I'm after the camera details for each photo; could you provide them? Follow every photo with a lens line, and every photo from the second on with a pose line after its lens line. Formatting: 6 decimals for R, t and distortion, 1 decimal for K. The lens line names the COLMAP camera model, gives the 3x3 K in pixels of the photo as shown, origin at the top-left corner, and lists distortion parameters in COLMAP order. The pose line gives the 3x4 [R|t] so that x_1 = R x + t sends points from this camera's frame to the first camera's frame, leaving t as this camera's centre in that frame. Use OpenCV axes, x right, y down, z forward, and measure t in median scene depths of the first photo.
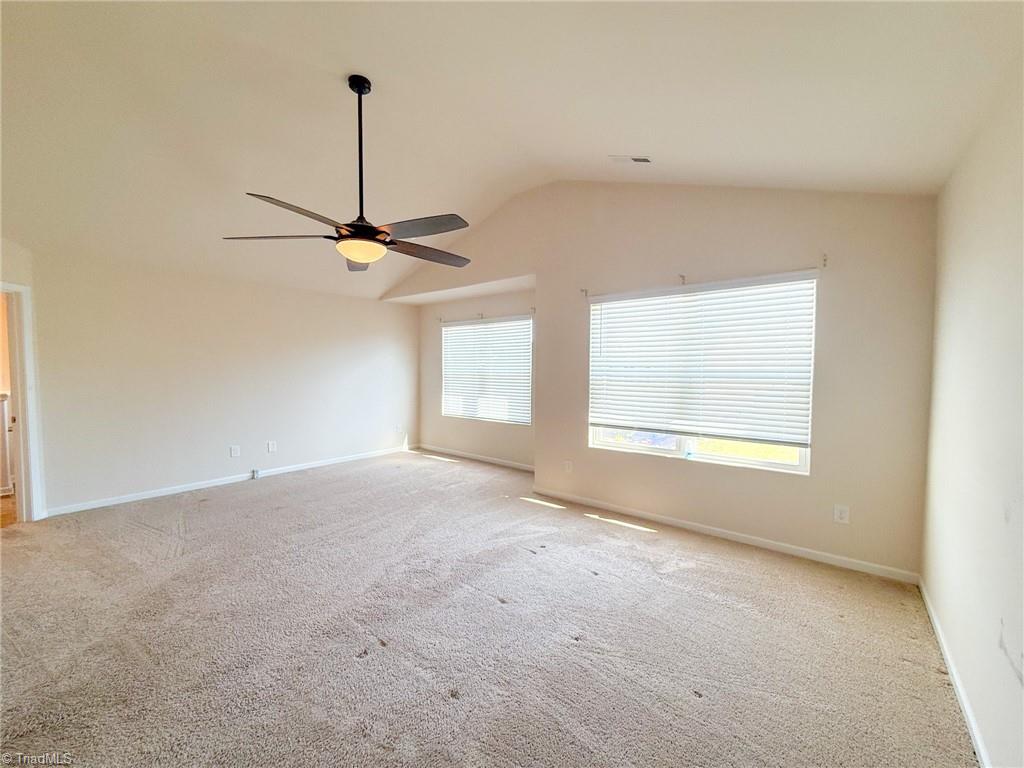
lens RADIAL K [[407.9, 0, 515.6], [0, 407.9, 384.3], [0, 0, 1]] dist [0.002379, -0.000828]
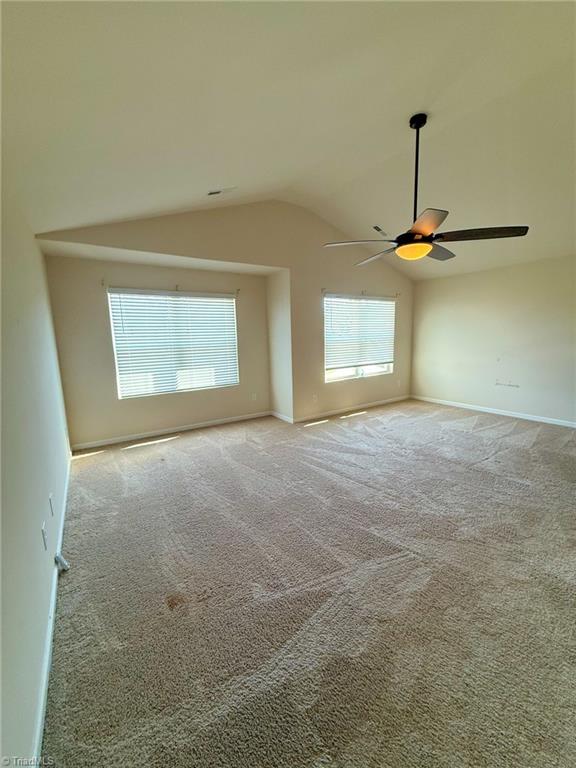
lens RADIAL K [[305.9, 0, 291.0], [0, 305.9, 381.2], [0, 0, 1]] dist [0.002379, -0.000828]
pose [[0.301901, -0.155077, 0.940642, -0.875621], [0.065436, 0.987725, 0.141837, -0.036629], [-0.951091, 0.018731, 0.308342, 0.606665]]
